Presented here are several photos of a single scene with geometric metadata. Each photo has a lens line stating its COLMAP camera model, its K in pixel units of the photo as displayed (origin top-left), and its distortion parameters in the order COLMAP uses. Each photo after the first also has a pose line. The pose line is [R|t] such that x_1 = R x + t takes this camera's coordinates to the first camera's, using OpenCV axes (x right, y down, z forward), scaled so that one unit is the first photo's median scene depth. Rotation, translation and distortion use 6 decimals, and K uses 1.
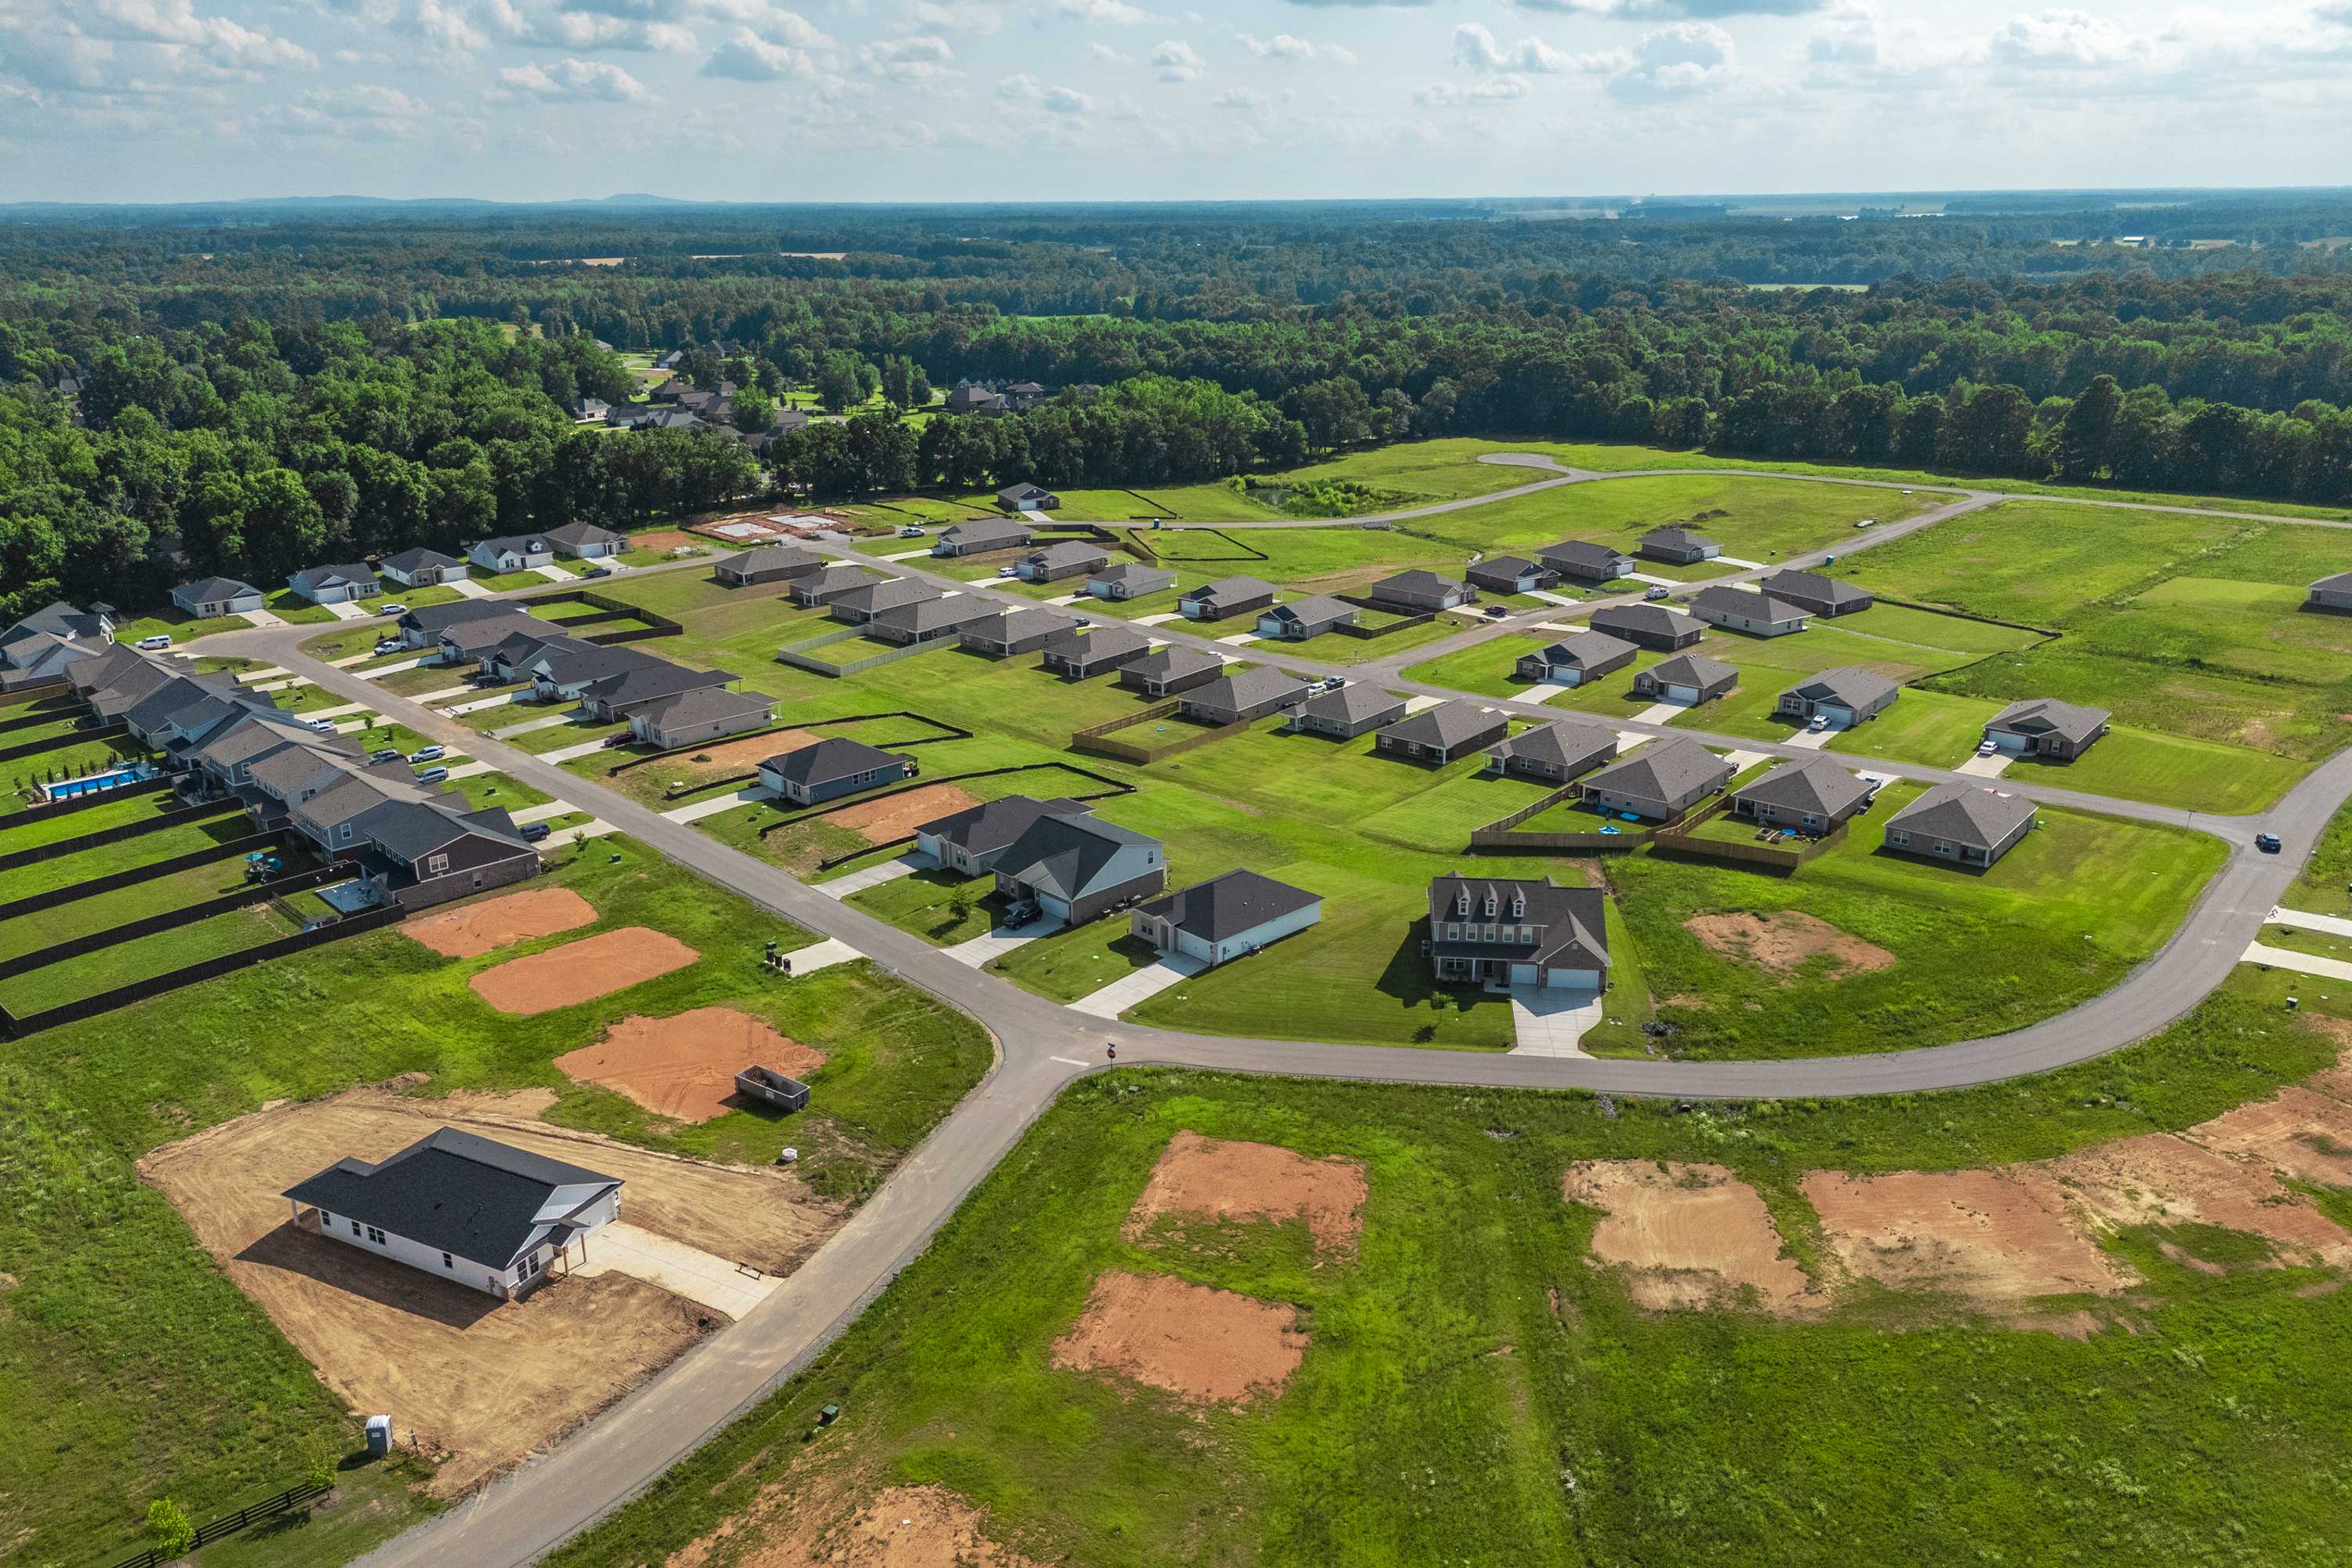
lens RADIAL K [[1690.4, 0, 1176.0], [0, 1690.4, 784.0], [0, 0, 1]] dist [0.073085, -0.084888]
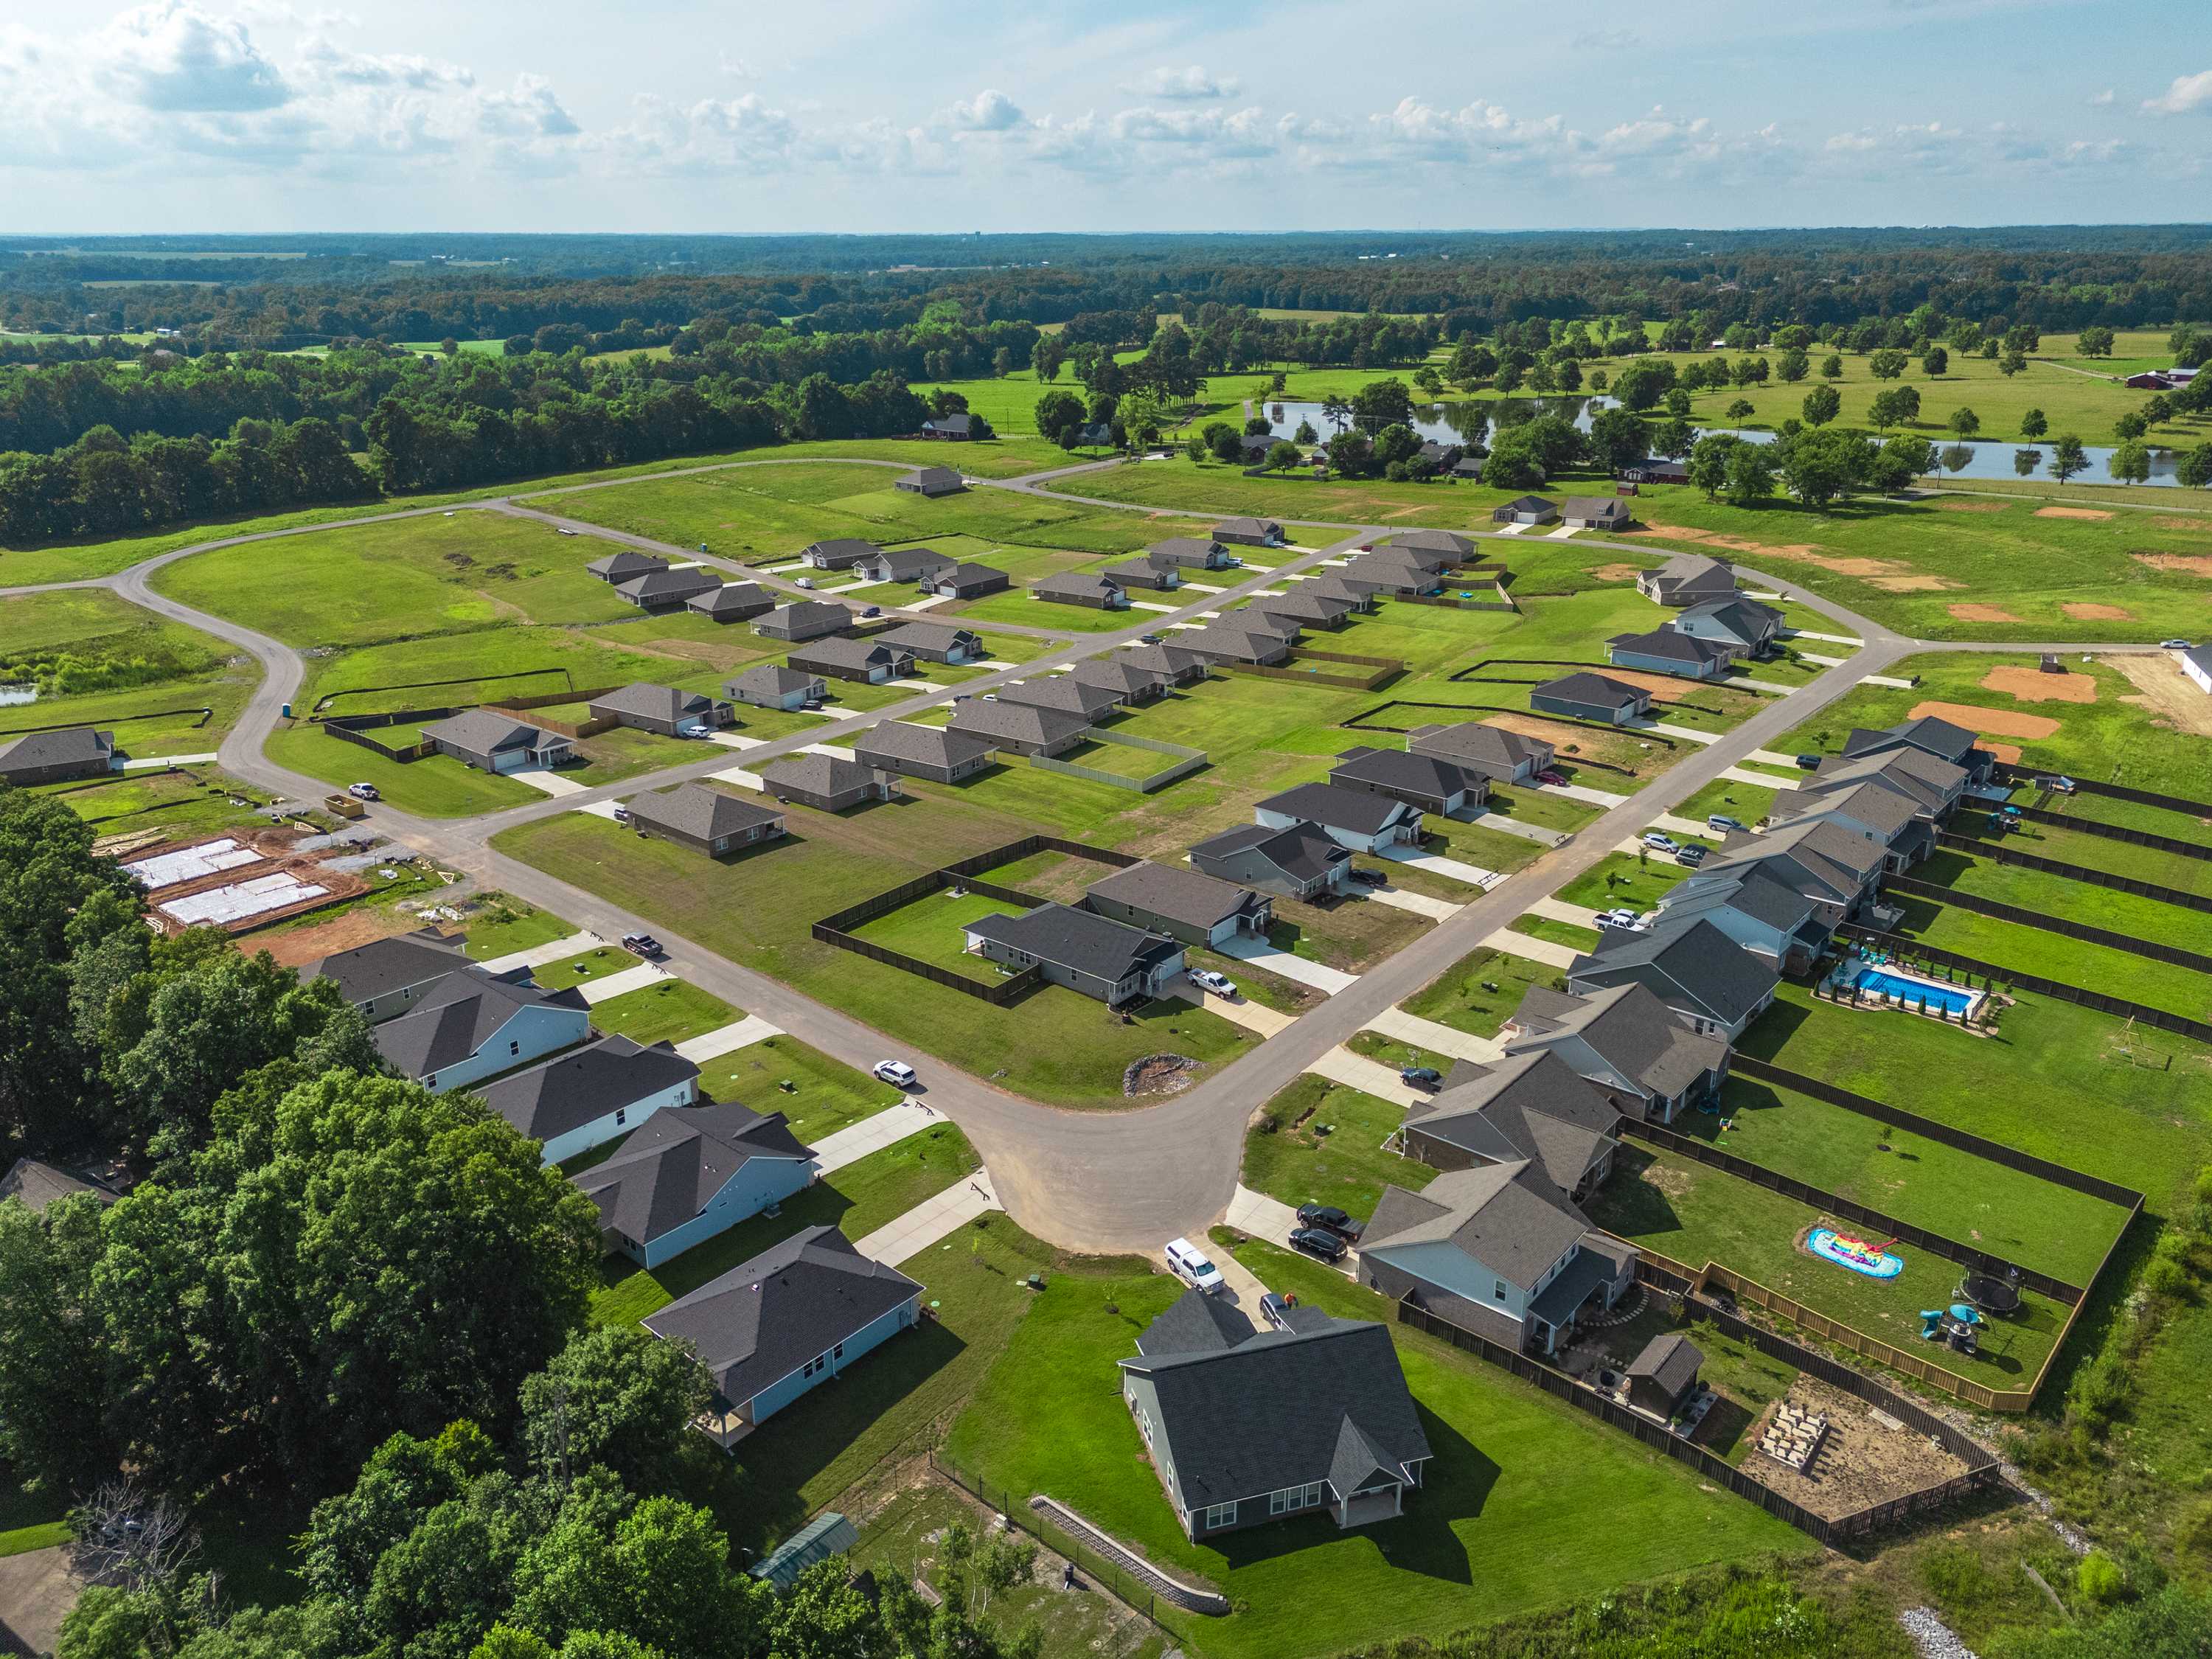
lens RADIAL K [[1539.5, 0, 1106.0], [0, 1539.5, 829.5], [0, 0, 1]] dist [0.016609, -0.003109]
pose [[-0.081257, -0.354238, 0.931618, -1.193081], [0.328343, 0.873019, 0.360595, -0.425423], [-0.941057, 0.335191, 0.045373, 1.242908]]
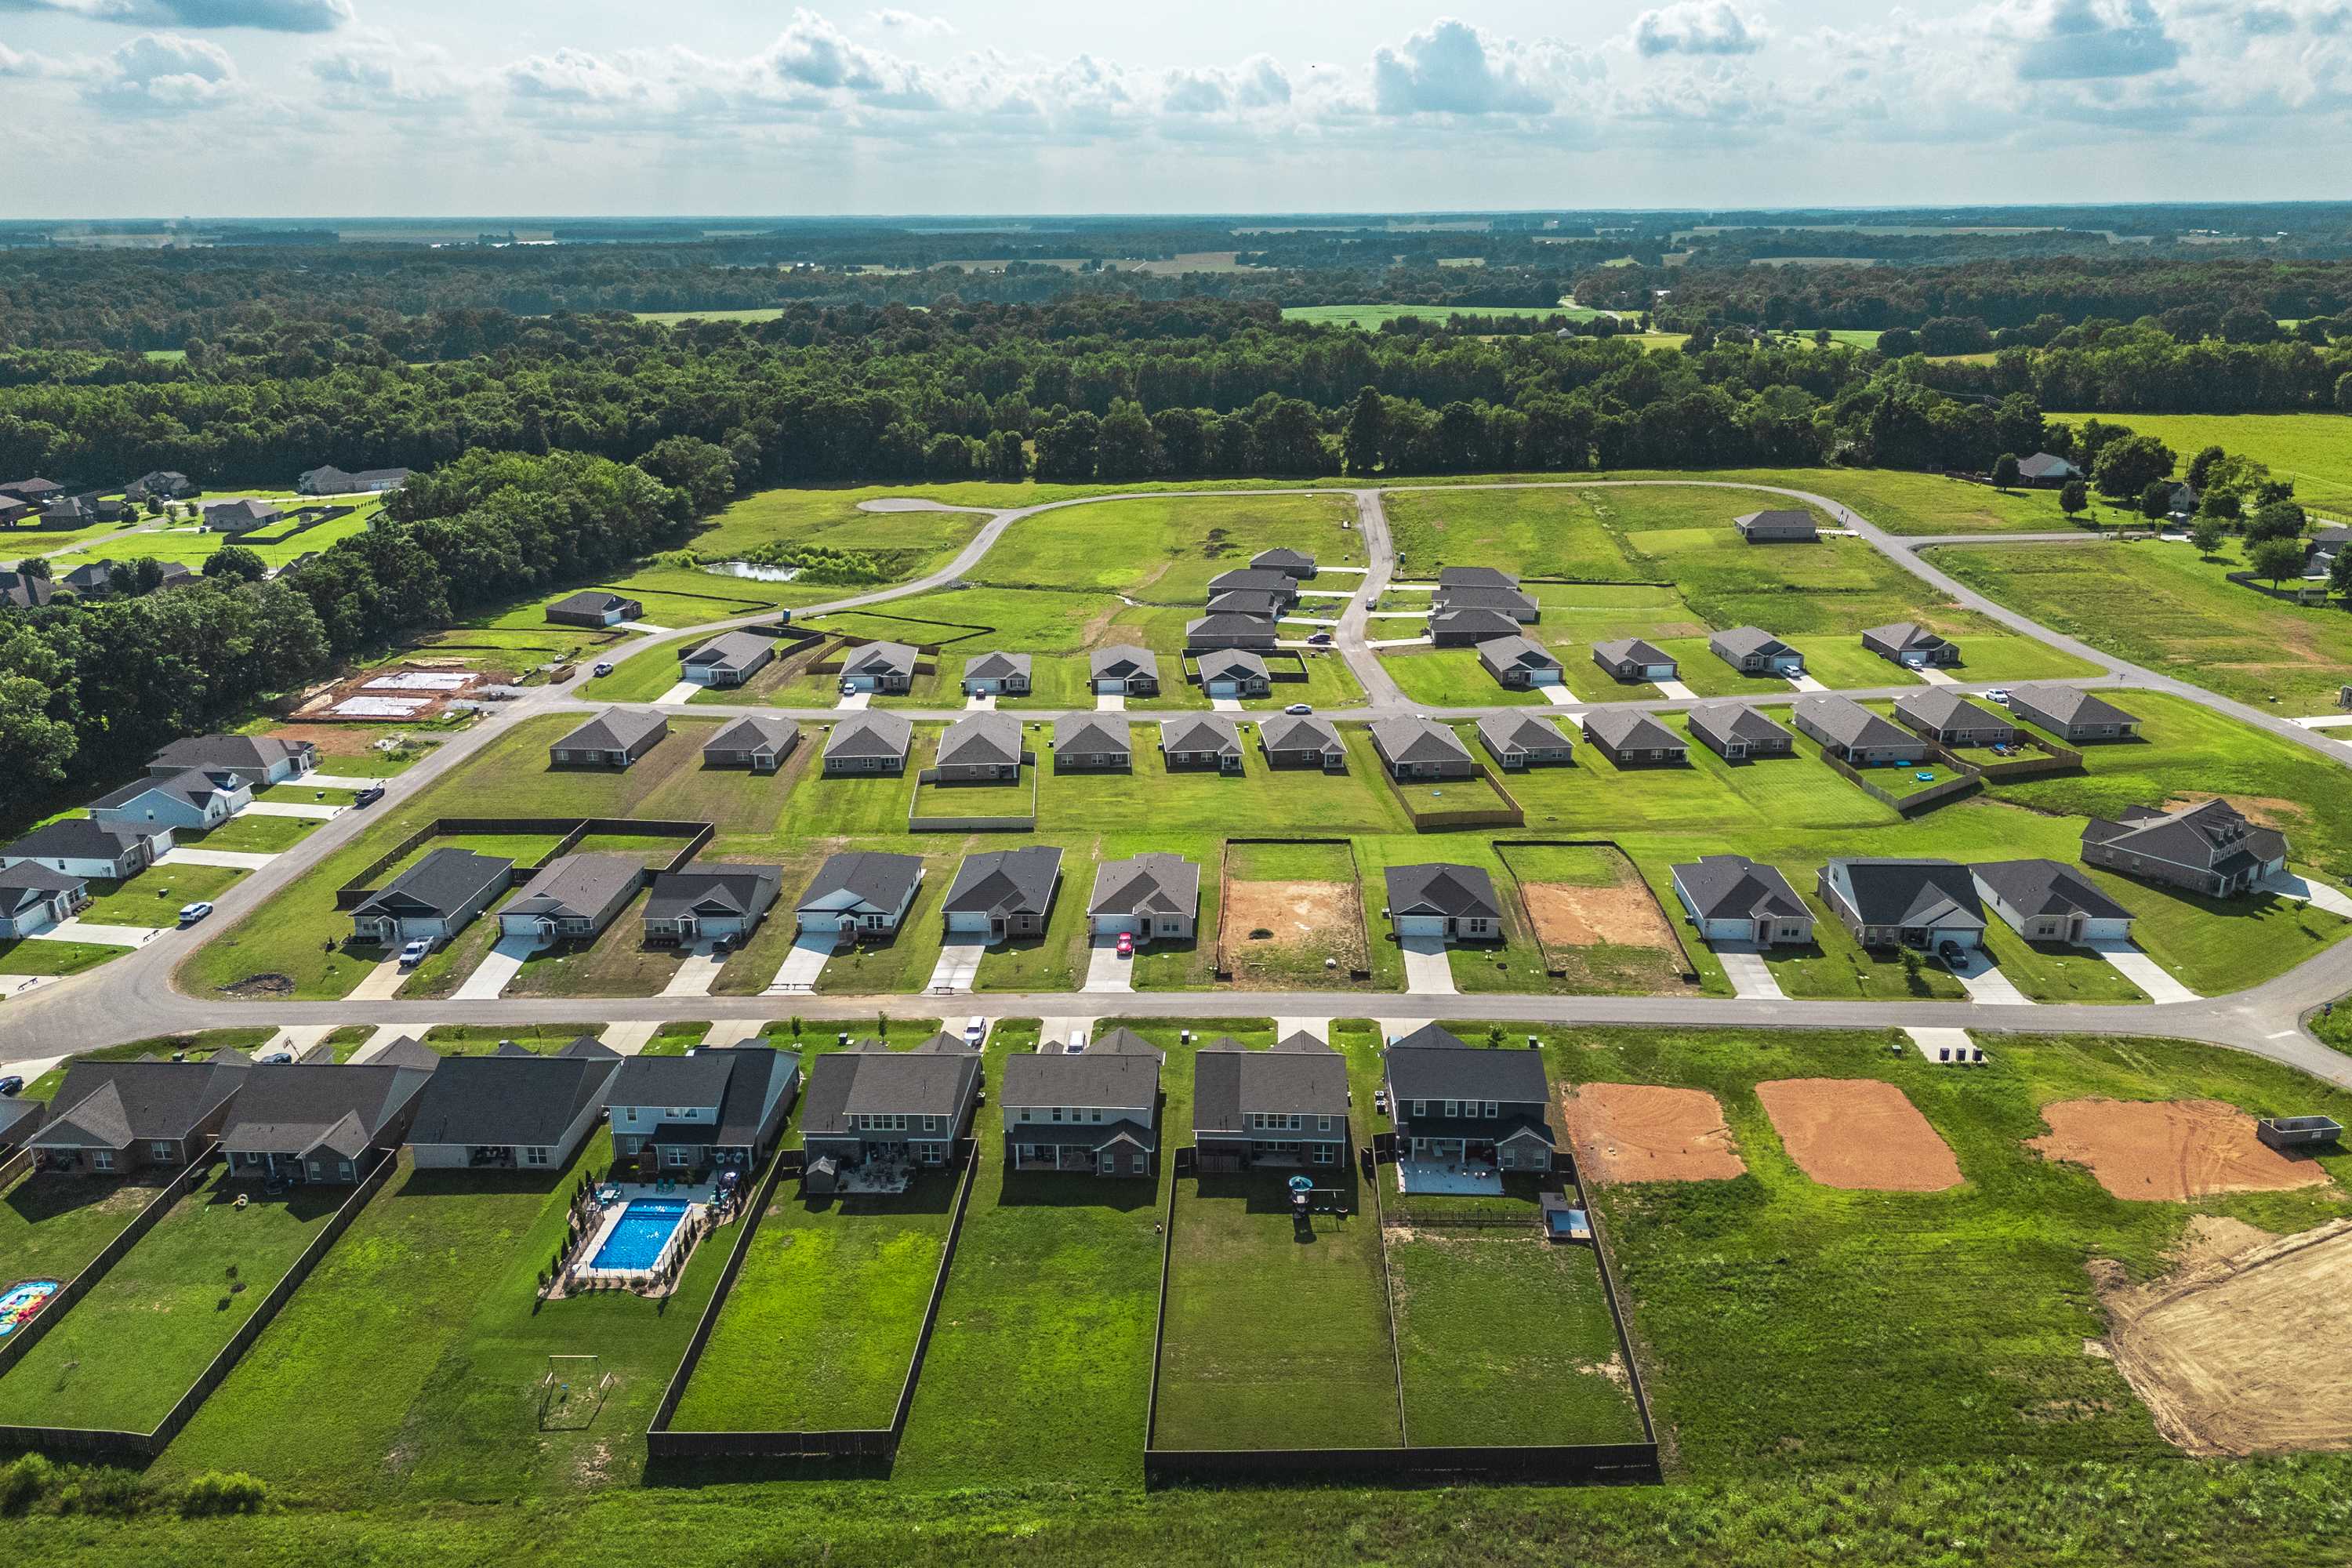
lens RADIAL K [[1690.4, 0, 1176.0], [0, 1690.4, 784.0], [0, 0, 1]] dist [0.073085, -0.084888]
pose [[0.729930, -0.214949, 0.648845, -0.828667], [0.224031, 0.972065, 0.069998, -0.153592], [-0.645765, 0.094268, 0.757695, 0.380780]]
